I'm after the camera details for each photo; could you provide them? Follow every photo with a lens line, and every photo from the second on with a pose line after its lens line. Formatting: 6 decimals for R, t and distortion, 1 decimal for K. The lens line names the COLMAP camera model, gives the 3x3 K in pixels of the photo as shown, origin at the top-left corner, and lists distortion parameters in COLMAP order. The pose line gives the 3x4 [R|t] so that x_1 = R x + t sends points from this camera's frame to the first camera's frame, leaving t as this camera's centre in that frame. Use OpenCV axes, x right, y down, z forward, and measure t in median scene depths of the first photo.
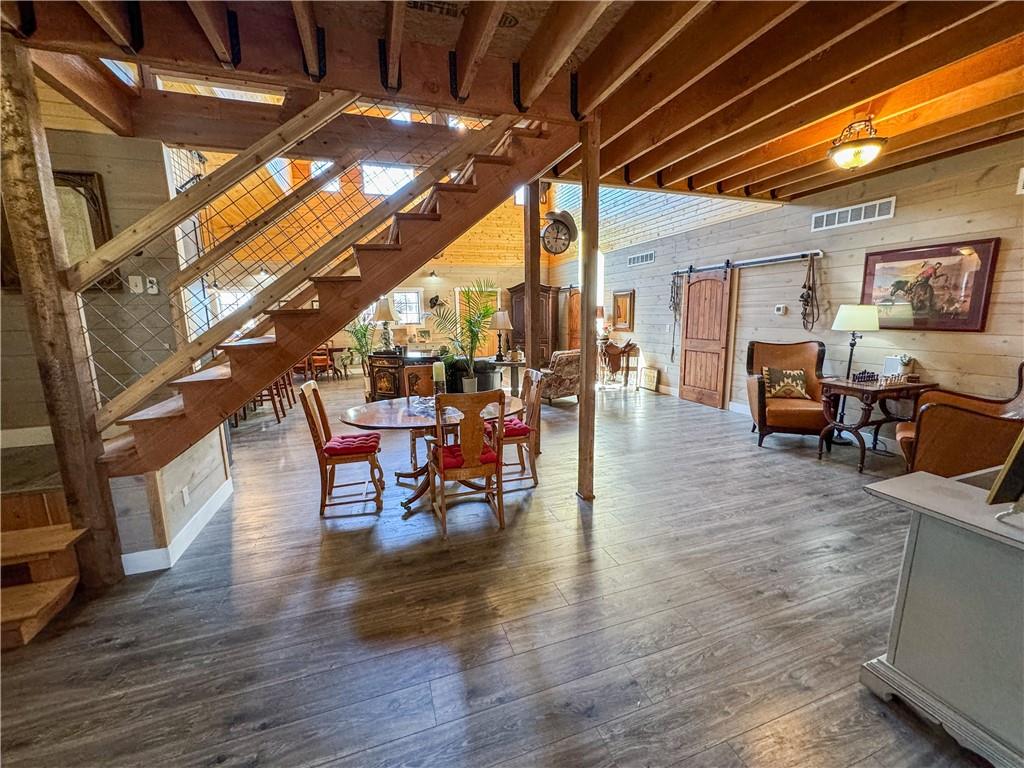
lens RADIAL K [[409.3, 0, 509.6], [0, 409.3, 382.0], [0, 0, 1]] dist [-0.003630, -0.000220]
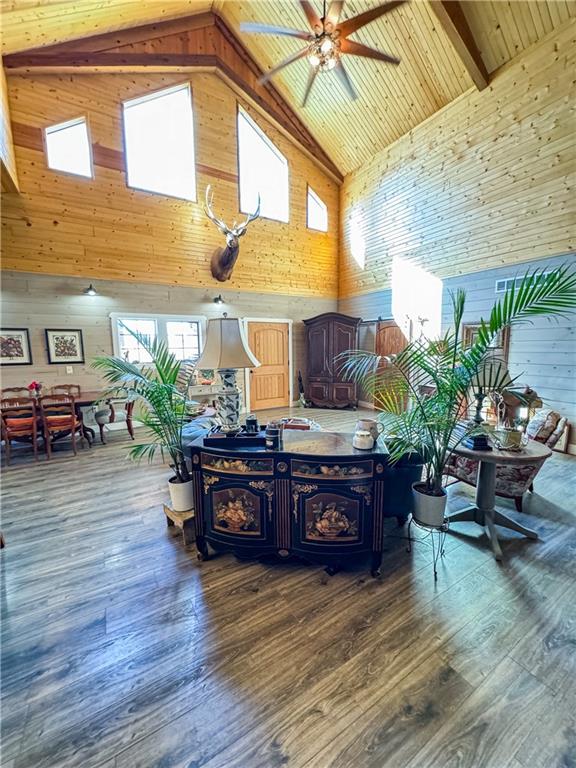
lens RADIAL K [[307.0, 0, 295.1], [0, 307.0, 385.0], [0, 0, 1]] dist [-0.003630, -0.000220]
pose [[0.973297, -0.025232, 0.228157, -0.190072], [0.034678, 0.998695, -0.037489, -0.070558], [-0.226913, 0.044400, 0.972902, 0.399063]]
